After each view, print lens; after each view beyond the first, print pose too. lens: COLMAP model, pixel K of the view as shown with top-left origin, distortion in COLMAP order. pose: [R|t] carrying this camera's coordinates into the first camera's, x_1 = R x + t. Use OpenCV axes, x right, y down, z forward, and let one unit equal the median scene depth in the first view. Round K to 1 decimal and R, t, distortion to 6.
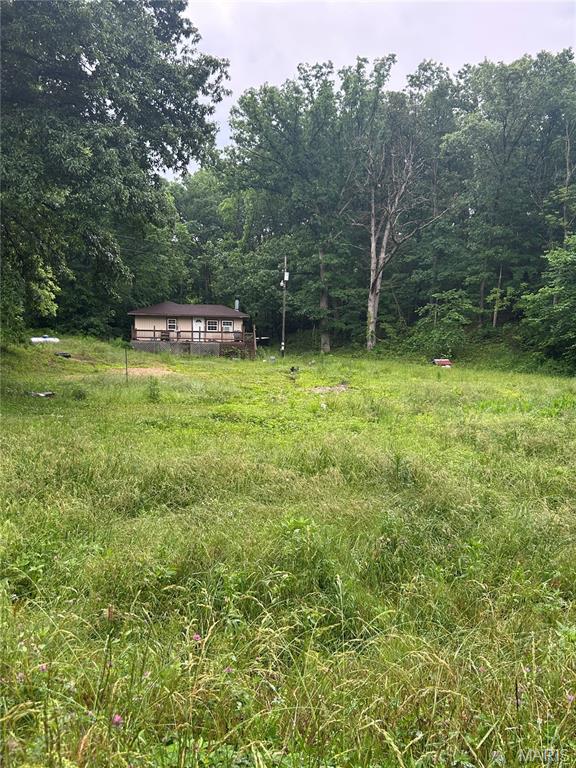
lens RADIAL K [[671.2, 0, 280.5], [0, 671.2, 396.4], [0, 0, 1]] dist [0.057072, -0.057718]
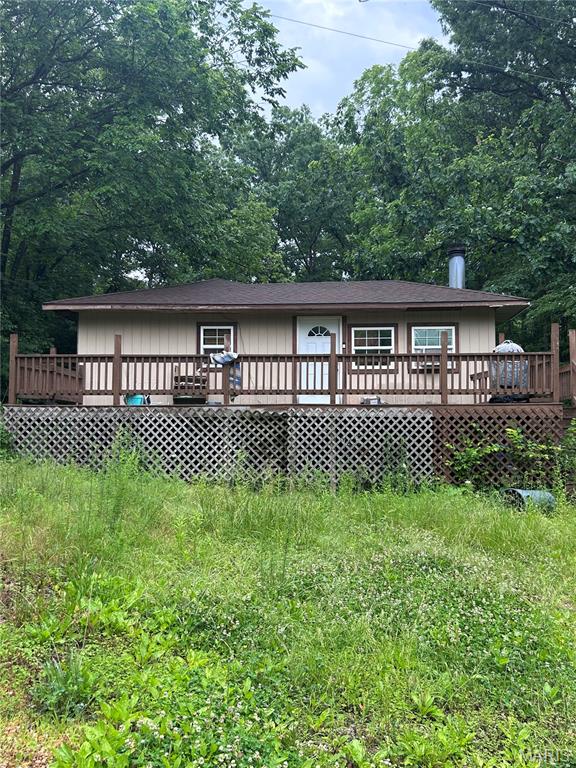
lens RADIAL K [[671.2, 0, 285.0], [0, 671.2, 388.0], [0, 0, 1]] dist [0.057072, -0.057718]
pose [[0.990836, -0.027428, -0.132260, -0.101965], [0.008756, 0.990149, -0.139744, -0.055924], [0.134790, 0.137306, 0.981315, 0.754076]]
